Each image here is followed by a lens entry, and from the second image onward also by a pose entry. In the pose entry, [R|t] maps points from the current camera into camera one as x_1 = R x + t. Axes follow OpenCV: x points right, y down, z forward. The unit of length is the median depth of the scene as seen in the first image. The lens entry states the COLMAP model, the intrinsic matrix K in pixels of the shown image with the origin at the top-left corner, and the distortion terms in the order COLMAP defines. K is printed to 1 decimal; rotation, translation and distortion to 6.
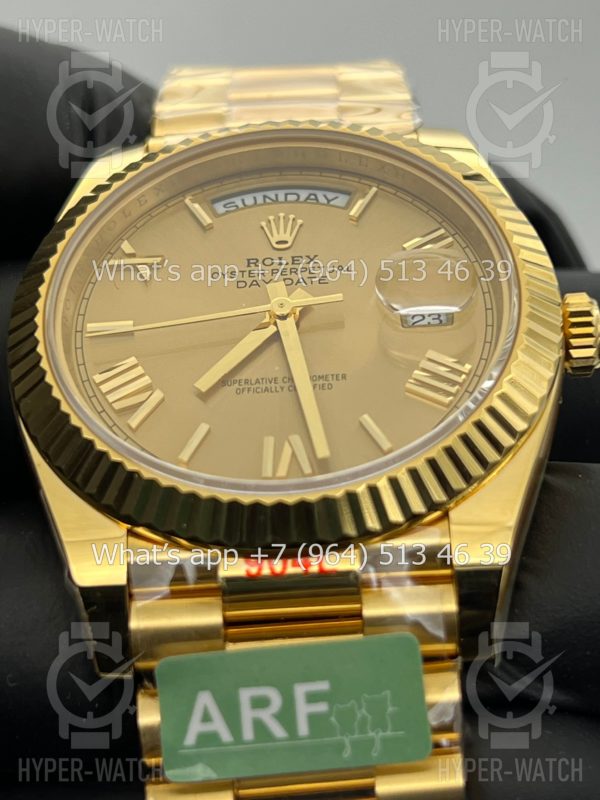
lens RADIAL K [[1836.1, 0, 300.0], [0, 1836.1, 400.0], [0, 0, 1]] dist [0.335707, -0.251185]
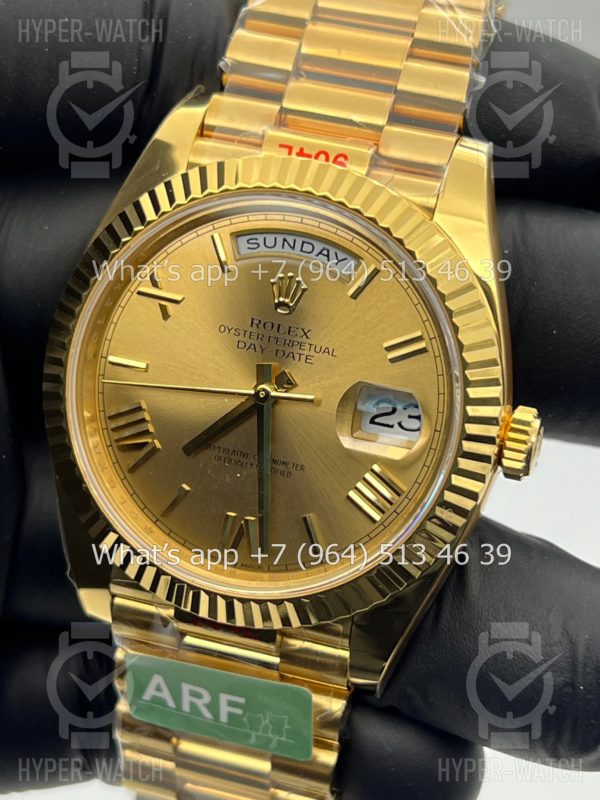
lens RADIAL K [[1878.9, 0, 300.0], [0, 1878.9, 400.0], [0, 0, 1]] dist [0.401425, 0.123552]
pose [[0.964632, 0.223601, -0.139597, 0.174363], [-0.074853, 0.740137, 0.668278, -0.820583], [0.252748, -0.634193, 0.730697, 0.125219]]
